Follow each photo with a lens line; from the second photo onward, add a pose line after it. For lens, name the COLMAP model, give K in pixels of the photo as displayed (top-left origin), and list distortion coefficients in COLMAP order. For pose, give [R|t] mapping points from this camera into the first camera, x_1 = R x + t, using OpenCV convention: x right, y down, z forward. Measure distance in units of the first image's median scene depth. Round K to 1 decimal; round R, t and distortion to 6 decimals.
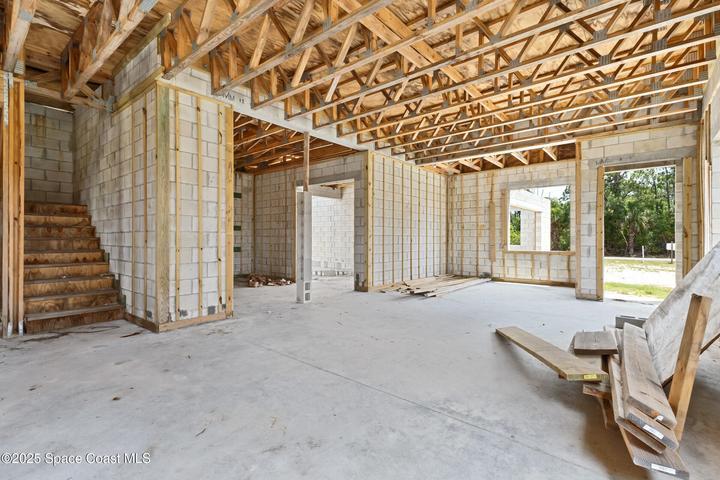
lens RADIAL K [[338.9, 0, 352.5], [0, 338.9, 239.9], [0, 0, 1]] dist [0.031872, 0.000359]
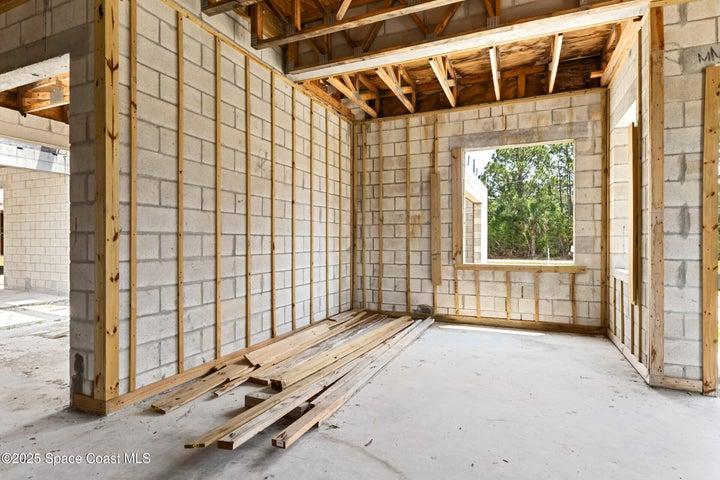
lens RADIAL K [[356.2, 0, 362.4], [0, 356.2, 239.0], [0, 0, 1]] dist [0.000866, 0.000386]
pose [[0.956834, 0.000109, 0.290635, 0.143116], [0.002110, 0.999971, -0.007323, -0.003785], [-0.290628, 0.007620, 0.956806, 0.507735]]
